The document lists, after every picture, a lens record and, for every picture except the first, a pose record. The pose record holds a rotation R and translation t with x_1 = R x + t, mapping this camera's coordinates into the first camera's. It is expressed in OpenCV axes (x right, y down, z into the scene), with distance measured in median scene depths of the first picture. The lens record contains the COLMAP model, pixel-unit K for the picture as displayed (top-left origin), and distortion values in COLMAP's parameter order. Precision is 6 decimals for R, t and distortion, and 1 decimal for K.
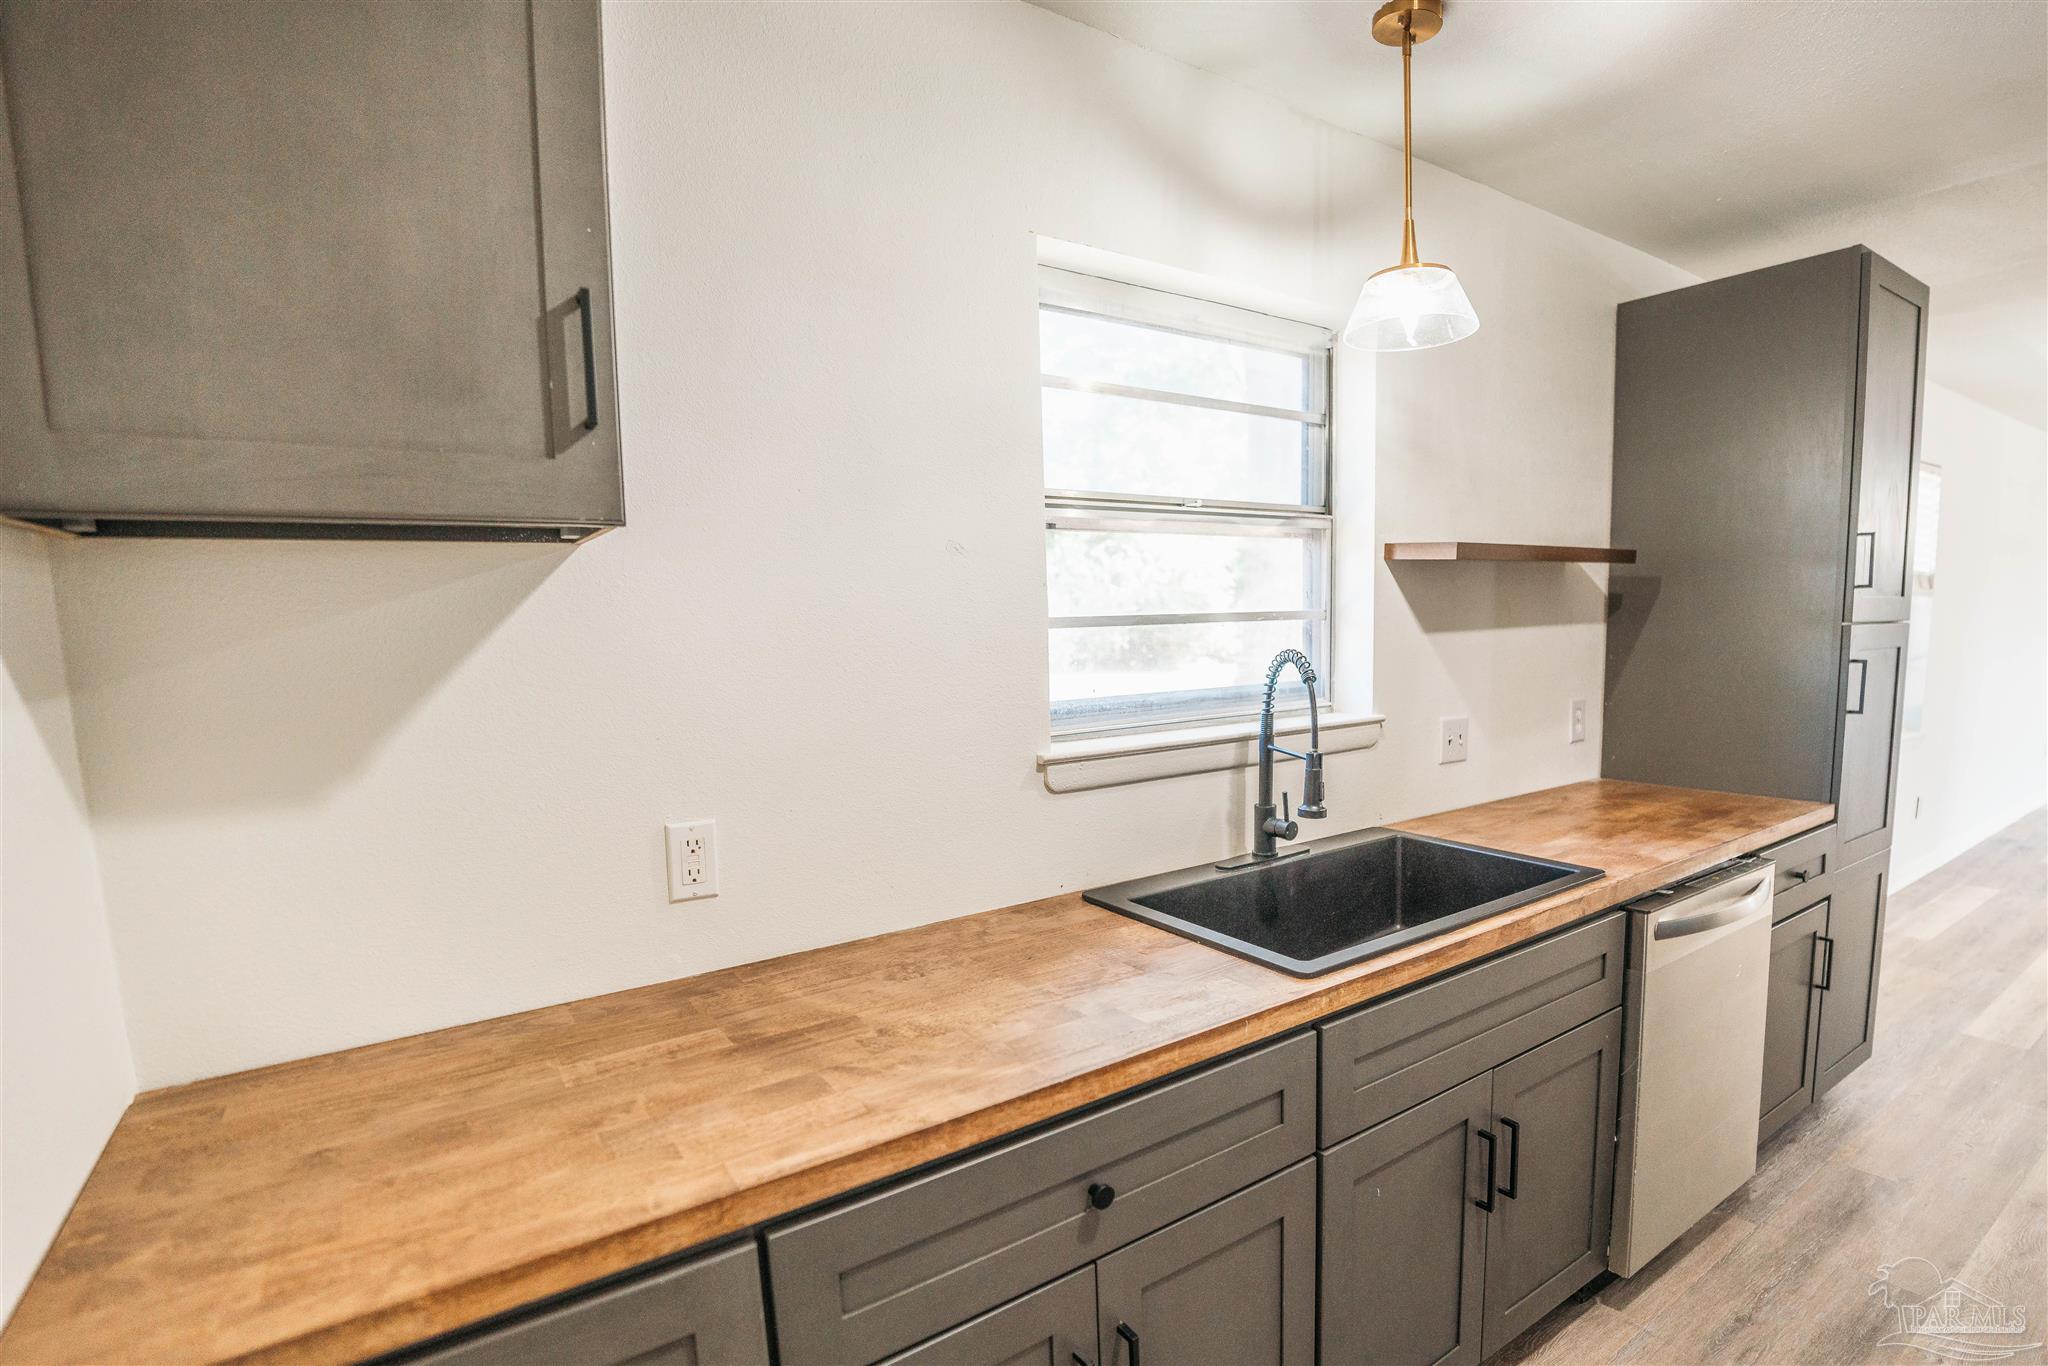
lens RADIAL K [[936.4, 0, 1024.0], [0, 936.4, 683.0], [0, 0, 1]] dist [-0.058567, 0.010620]
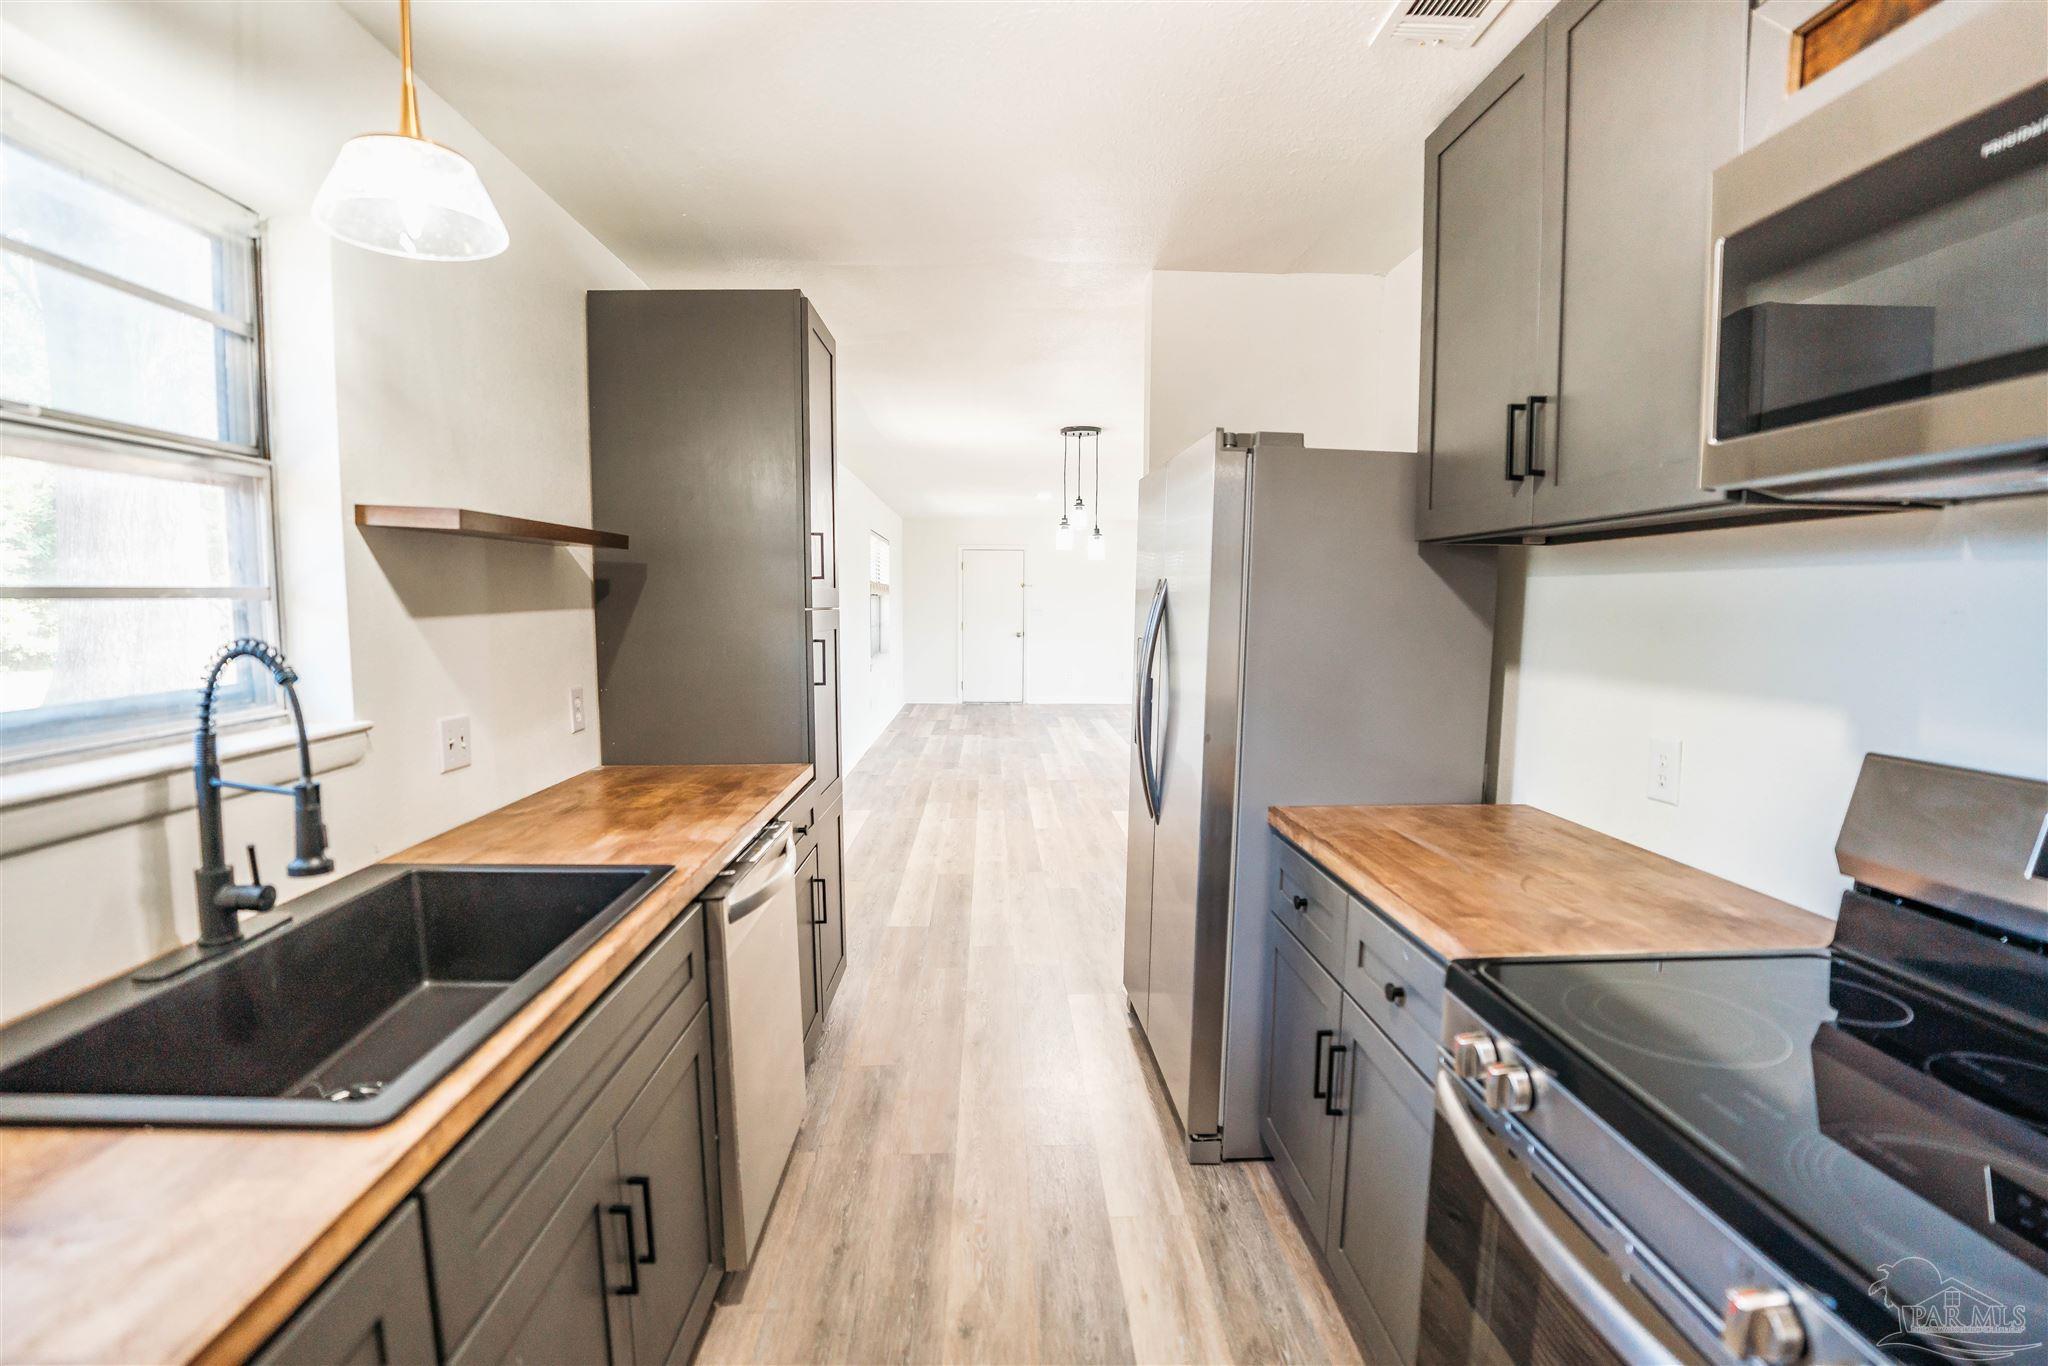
lens RADIAL K [[936.4, 0, 1024.0], [0, 936.4, 683.0], [0, 0, 1]] dist [-0.058567, 0.010620]
pose [[0.498208, -0.052803, 0.865448, -0.004787], [0.044009, 0.998397, 0.035580, -0.000934], [-0.865940, 0.020361, 0.499733, 0.155322]]
